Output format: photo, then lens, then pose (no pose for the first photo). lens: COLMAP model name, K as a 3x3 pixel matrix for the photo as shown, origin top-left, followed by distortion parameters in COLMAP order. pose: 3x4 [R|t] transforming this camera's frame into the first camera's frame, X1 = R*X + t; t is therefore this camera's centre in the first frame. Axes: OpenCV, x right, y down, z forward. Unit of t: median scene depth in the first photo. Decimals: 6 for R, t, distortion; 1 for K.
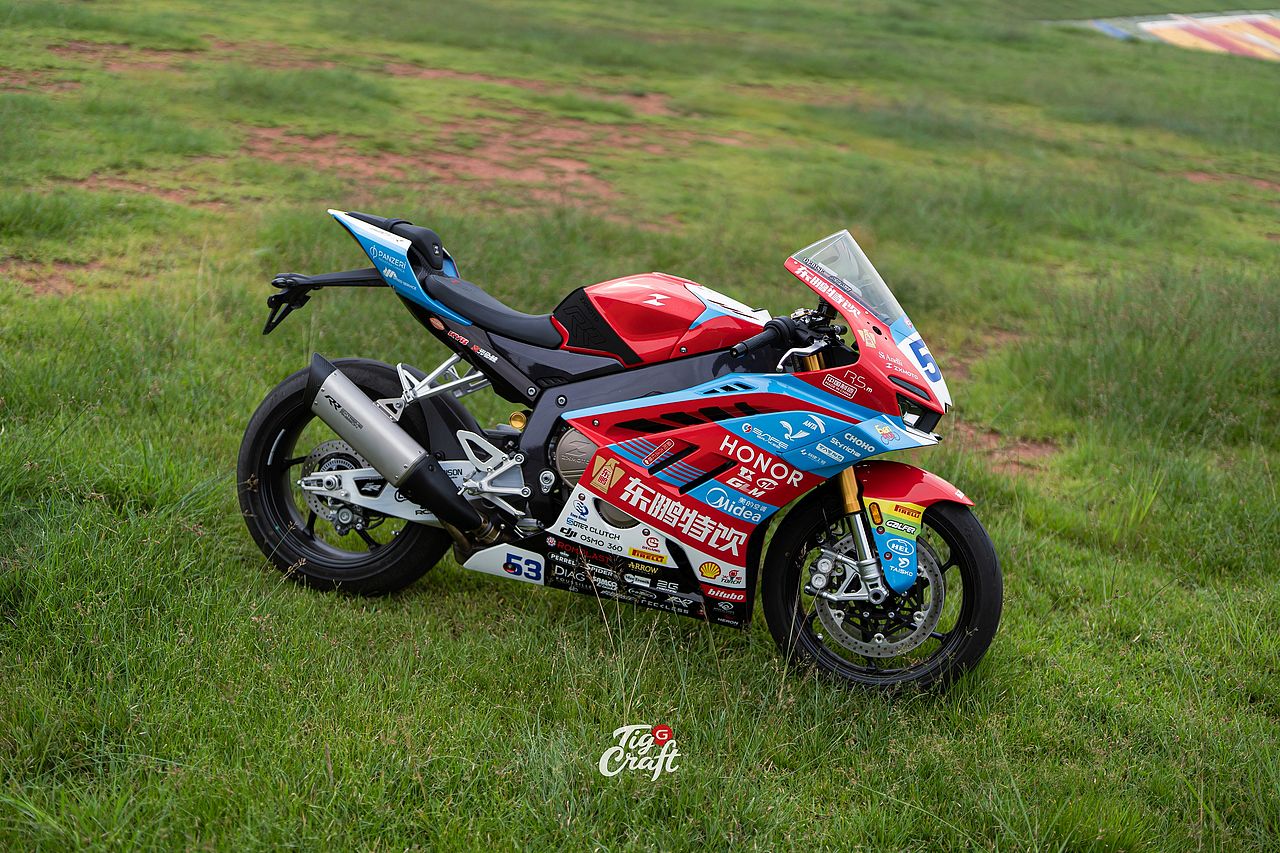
lens RADIAL K [[1782.6, 0, 635.6], [0, 1782.6, 414.6], [0, 0, 1]] dist [-0.019411, 0.096314]
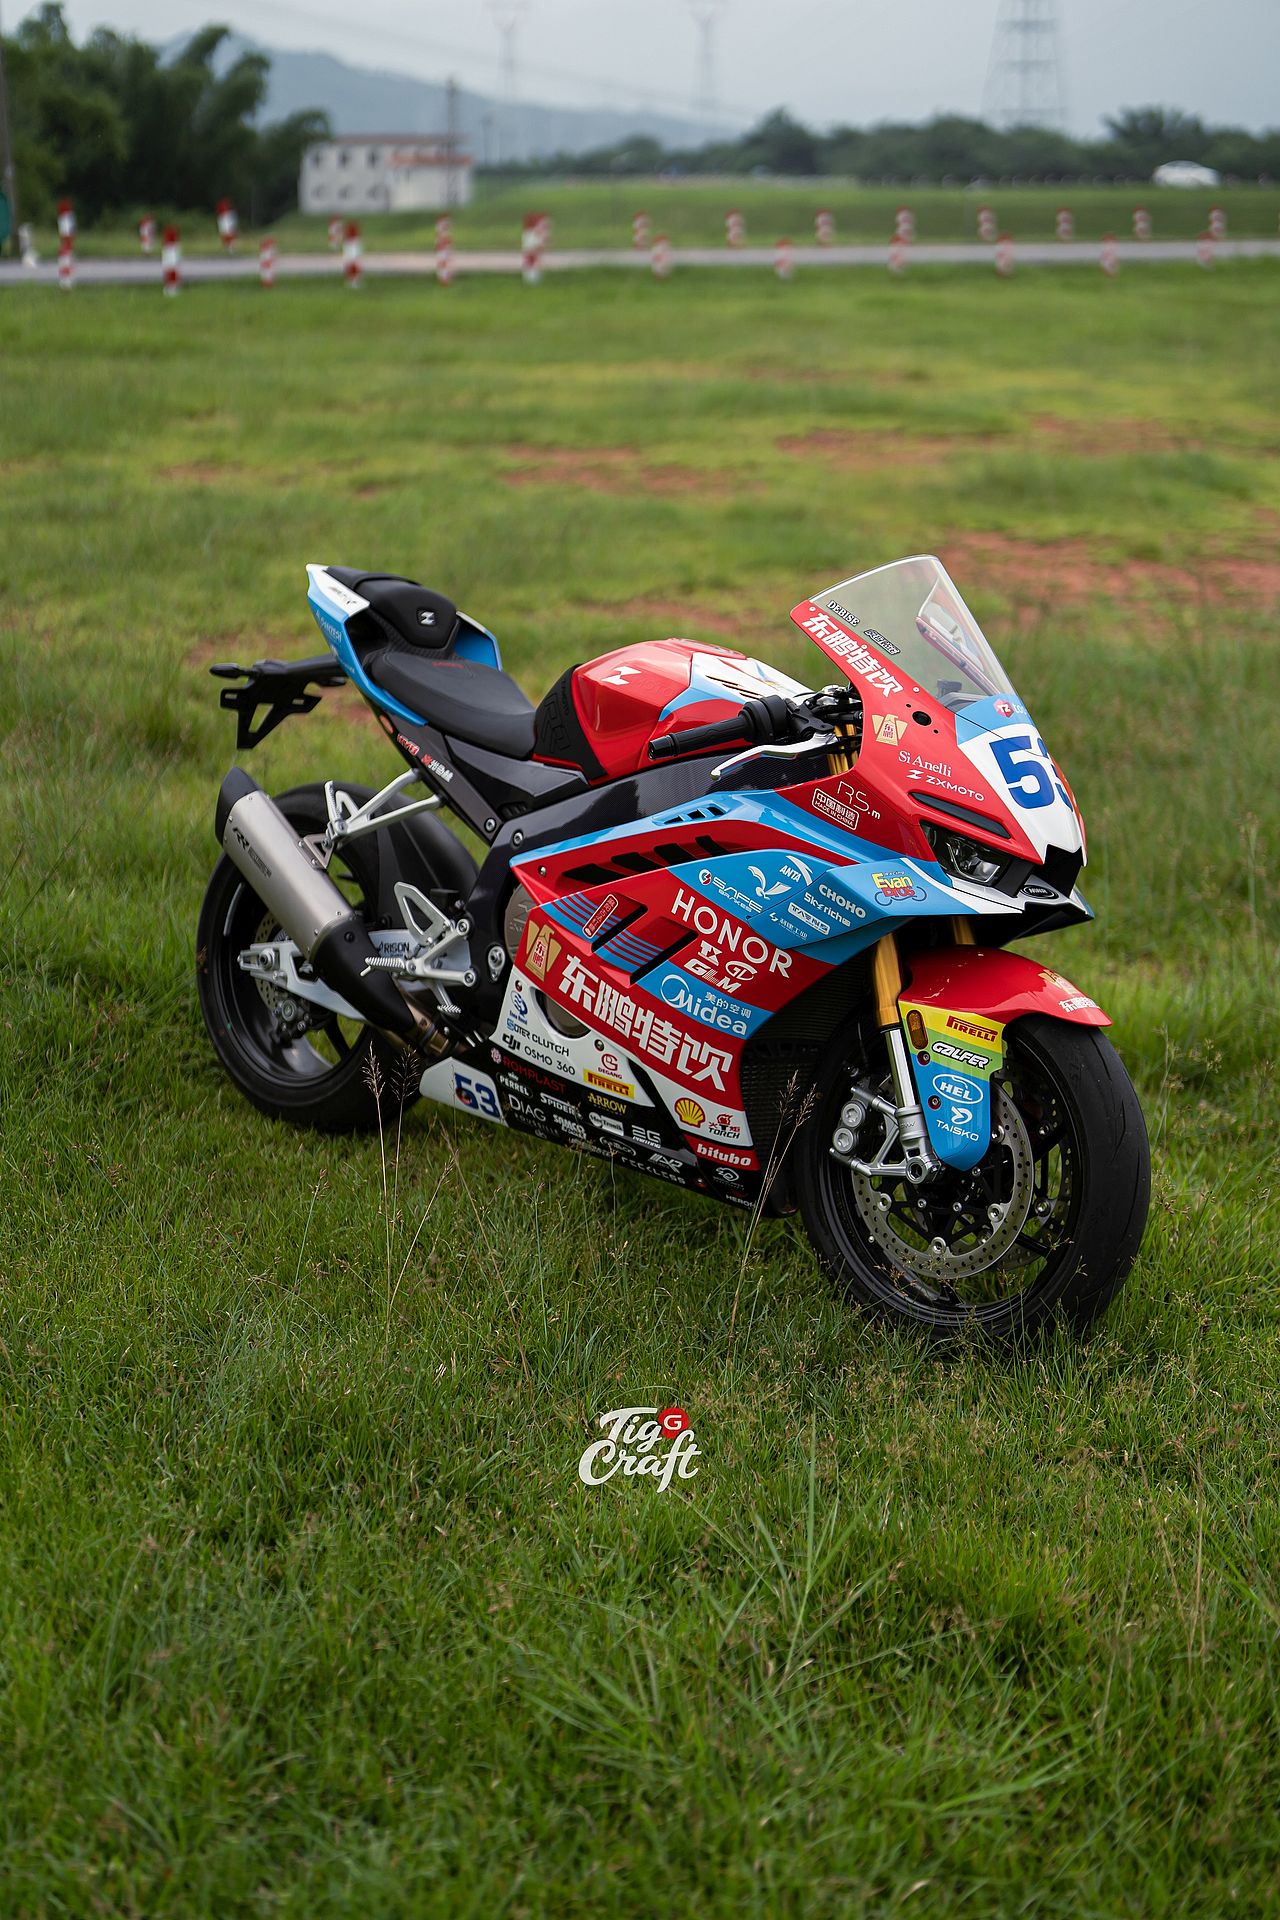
lens RADIAL K [[2673.9, 0, 614.4], [0, 2673.9, 962.3], [0, 0, 1]] dist [-0.019411, 0.096314]
pose [[0.873037, 0.033967, -0.486469, 0.470084], [-0.044619, 0.998951, -0.010326, 0.046280], [0.485608, 0.030721, 0.873637, 0.175647]]
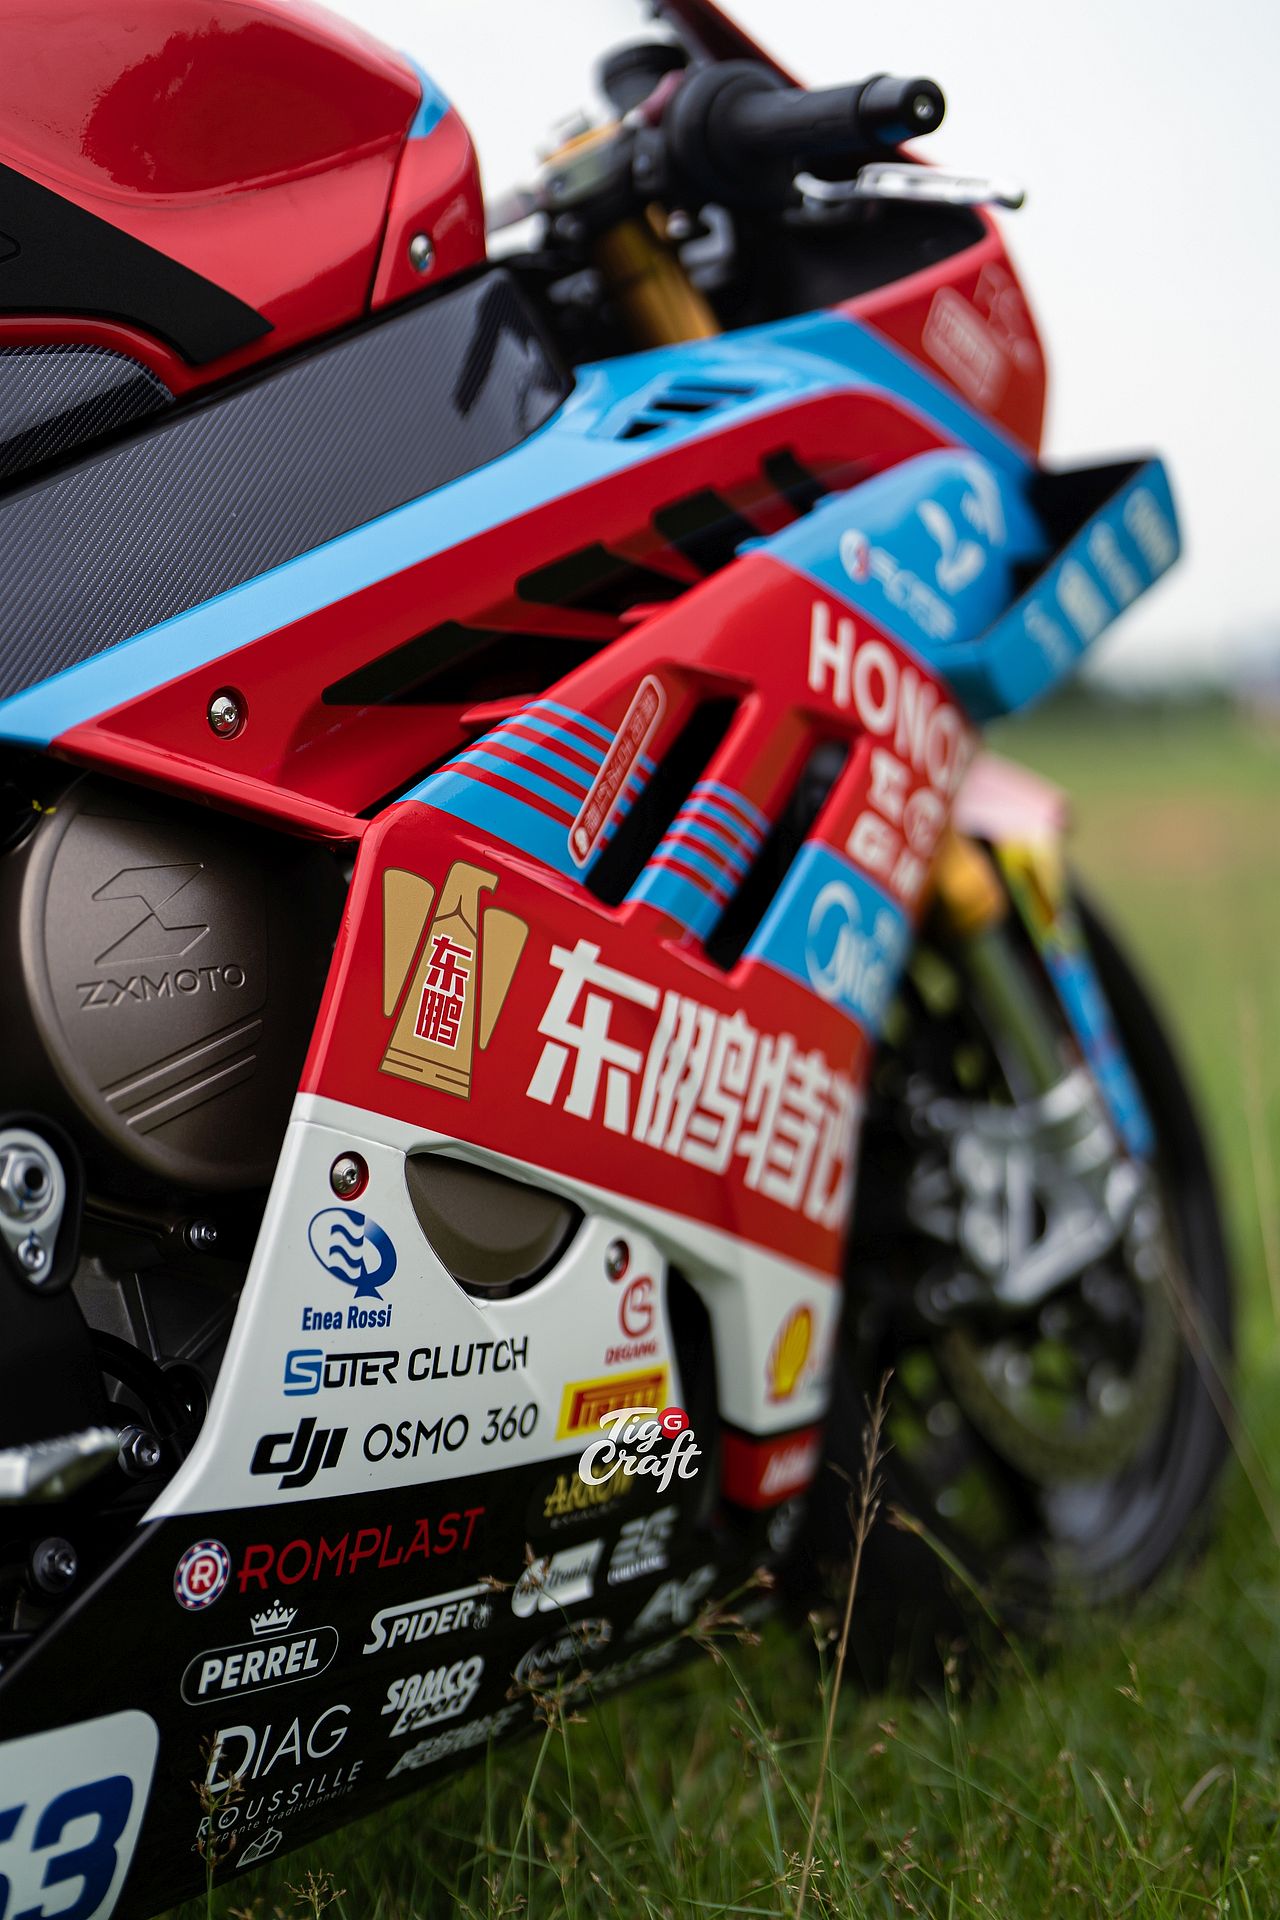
lens RADIAL K [[2712.0, 0, 608.6], [0, 2712.0, 957.9], [0, 0, 1]] dist [-0.014139, 0.070537]
pose [[0.387528, -0.183891, 0.903331, -0.229764], [0.348106, 0.936544, 0.041315, 0.026949], [-0.853607, 0.298444, 0.426951, 0.879023]]
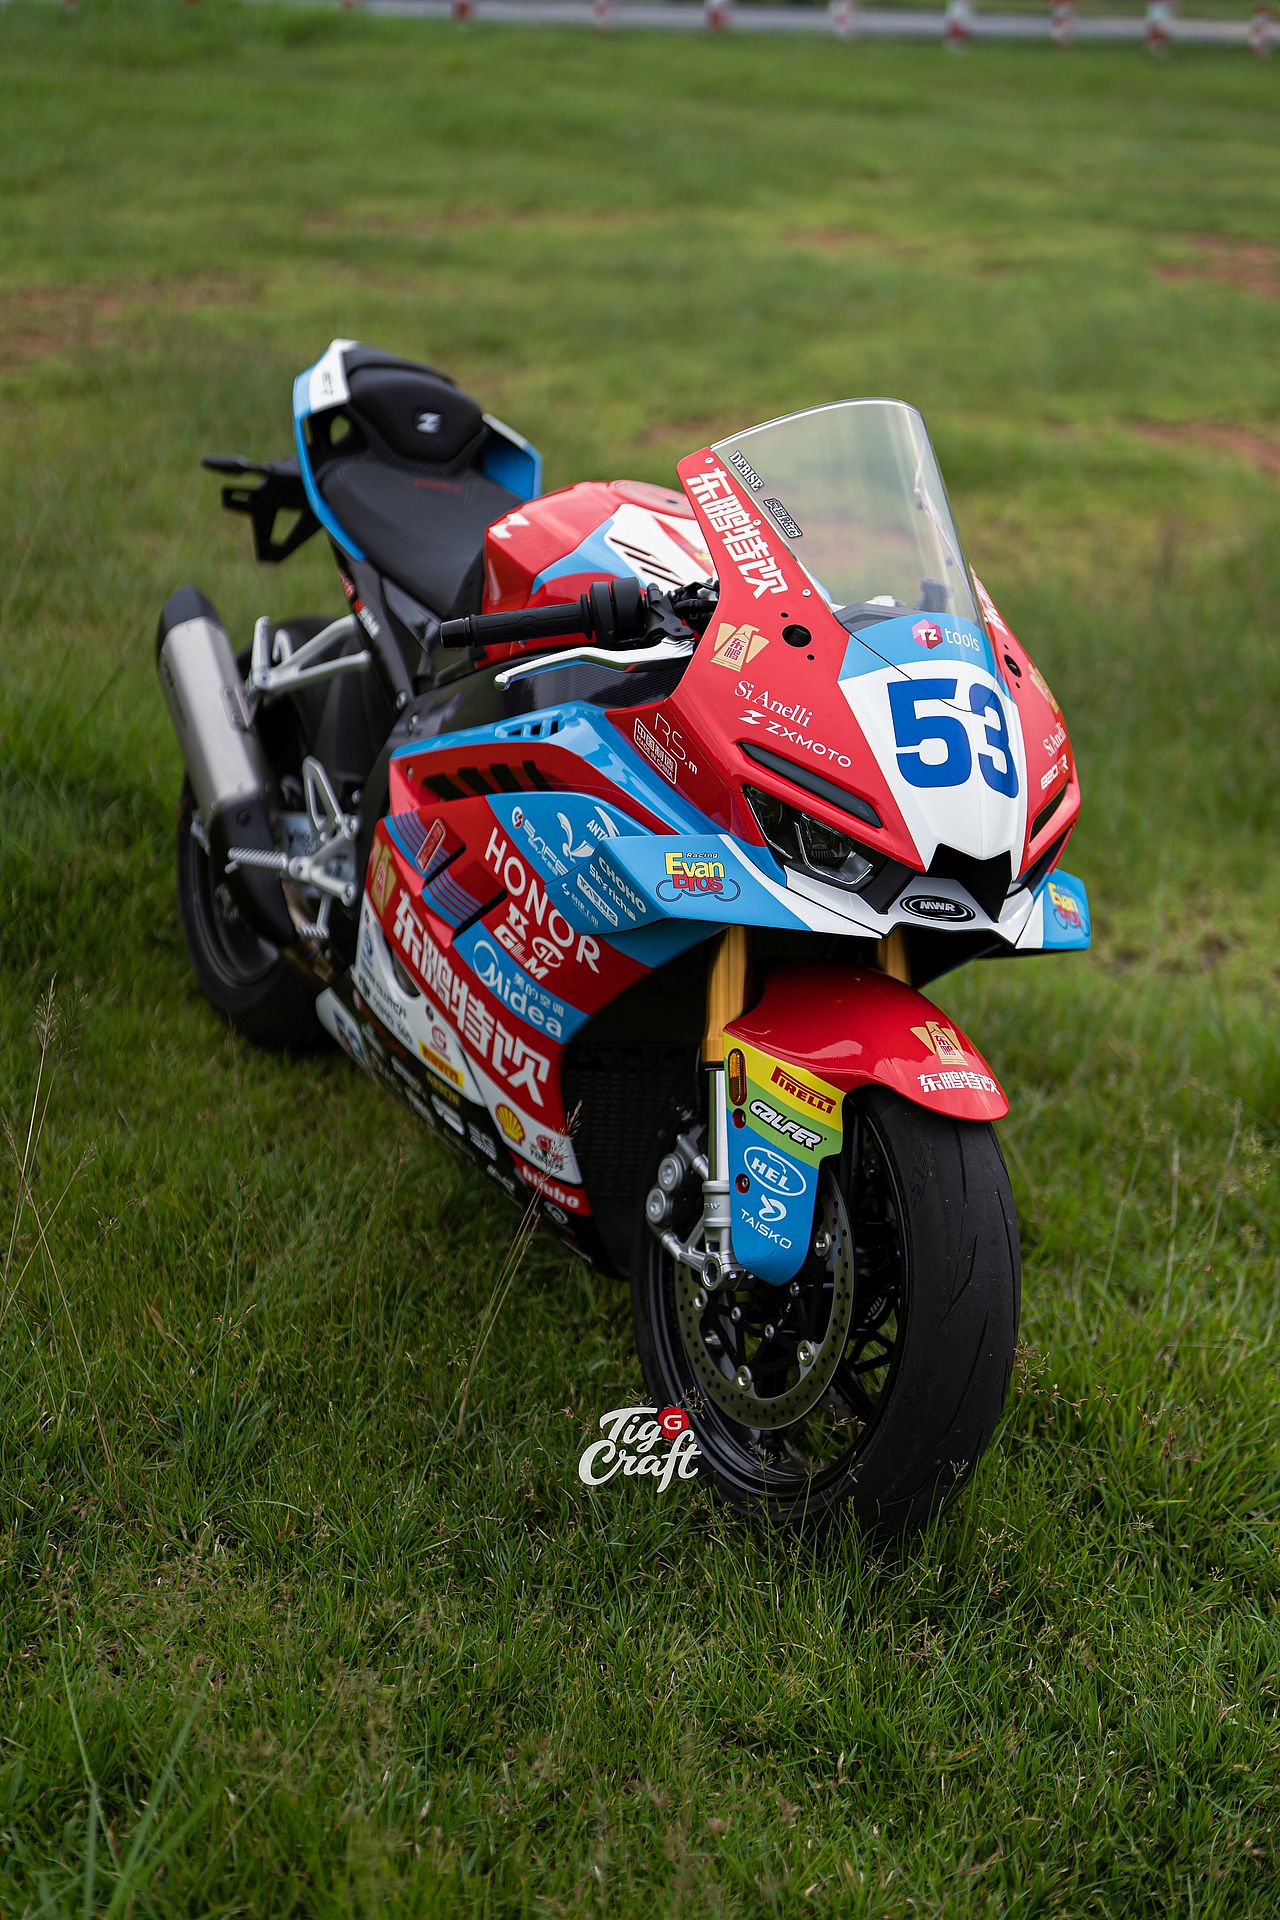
lens RADIAL K [[2673.9, 0, 614.4], [0, 2673.9, 962.3], [0, 0, 1]] dist [-0.019411, 0.096314]
pose [[0.679771, 0.193265, -0.707502, 0.542144], [-0.173474, 0.979653, 0.100933, -0.027902], [0.712613, 0.054122, 0.699466, 0.535756]]
